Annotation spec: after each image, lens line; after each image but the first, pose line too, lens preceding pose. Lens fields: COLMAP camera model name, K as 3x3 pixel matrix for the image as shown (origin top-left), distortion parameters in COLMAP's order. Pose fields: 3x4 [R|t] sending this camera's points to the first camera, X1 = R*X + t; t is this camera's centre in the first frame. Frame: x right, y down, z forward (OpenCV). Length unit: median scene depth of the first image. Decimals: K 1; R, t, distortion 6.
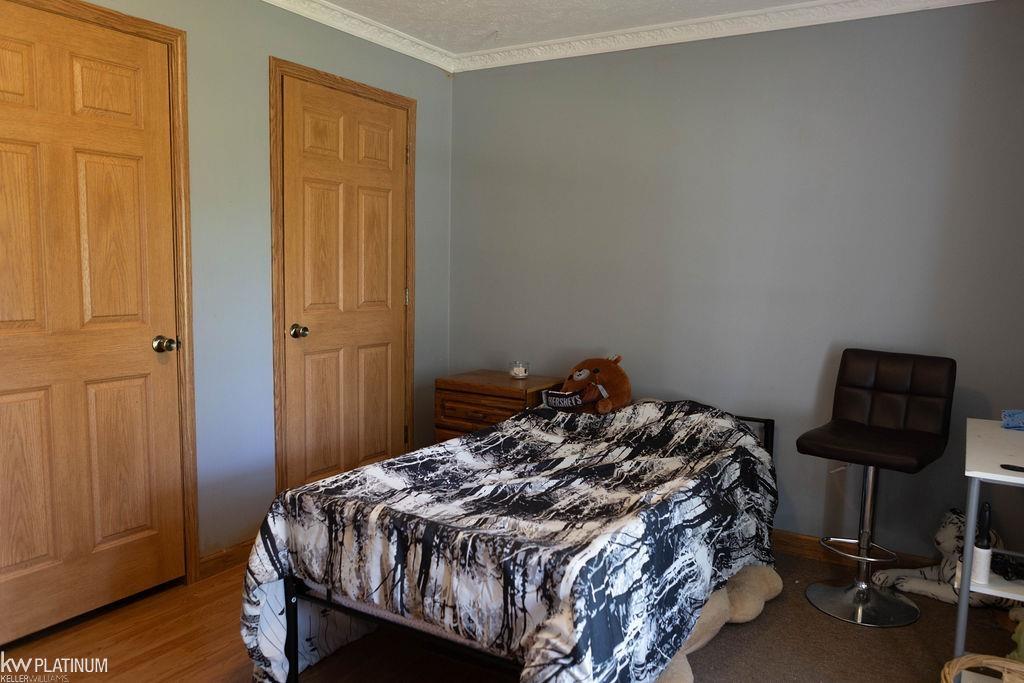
lens RADIAL K [[747.1, 0, 511.1], [0, 747.1, 342.7], [0, 0, 1]] dist [-0.044351, 0.001221]
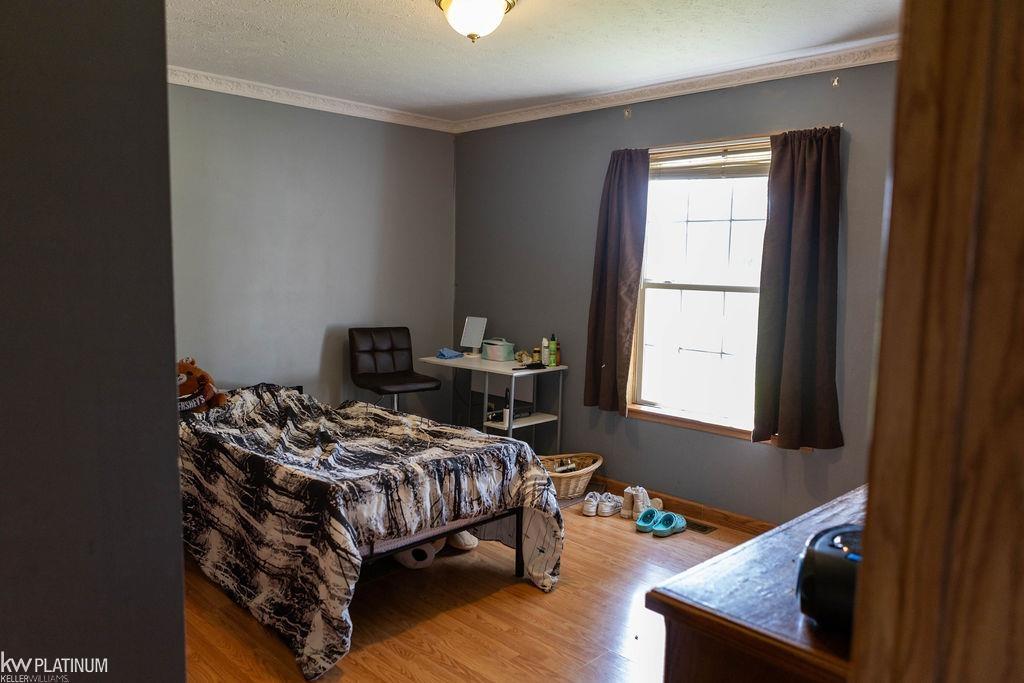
lens RADIAL K [[747.1, 0, 509.8], [0, 747.1, 341.4], [0, 0, 1]] dist [-0.044351, 0.001221]
pose [[0.244397, -0.117333, 0.962550, -1.498339], [0.087429, 0.991275, 0.098636, -0.139492], [-0.965726, 0.060048, 0.252523, 0.450612]]
